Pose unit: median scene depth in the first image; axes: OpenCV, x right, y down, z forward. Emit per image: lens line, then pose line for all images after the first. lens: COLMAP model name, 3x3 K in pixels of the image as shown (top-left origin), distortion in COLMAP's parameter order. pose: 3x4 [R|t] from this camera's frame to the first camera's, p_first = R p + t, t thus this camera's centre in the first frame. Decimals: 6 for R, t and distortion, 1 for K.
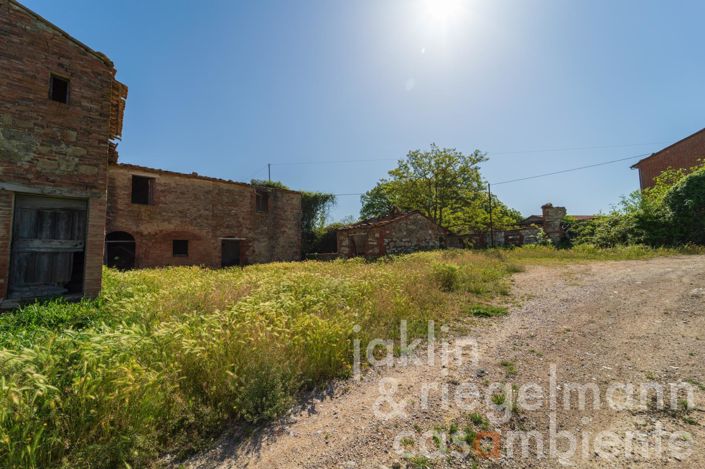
lens RADIAL K [[341.7, 0, 352.5], [0, 341.7, 234.5], [0, 0, 1]] dist [-0.002321, -0.000778]
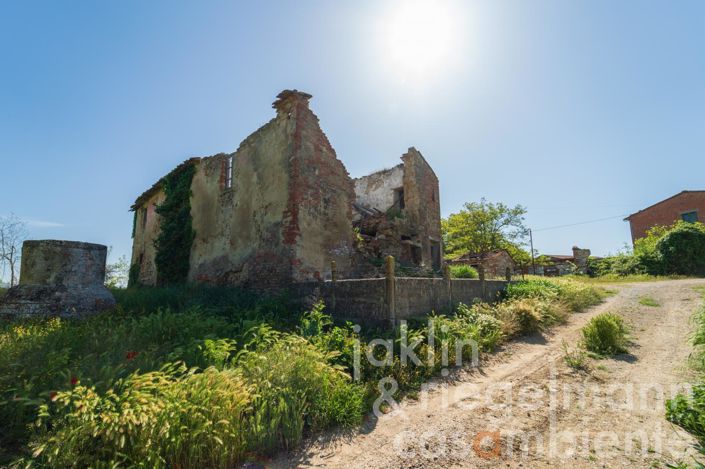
lens RADIAL K [[362.9, 0, 352.5], [0, 362.9, 234.5], [0, 0, 1]] dist [-0.001172, -0.000447]
pose [[0.996993, 0.028762, 0.071962, -0.526550], [-0.021294, 0.994508, -0.102472, 0.038055], [-0.074514, 0.100632, 0.992129, -0.486749]]
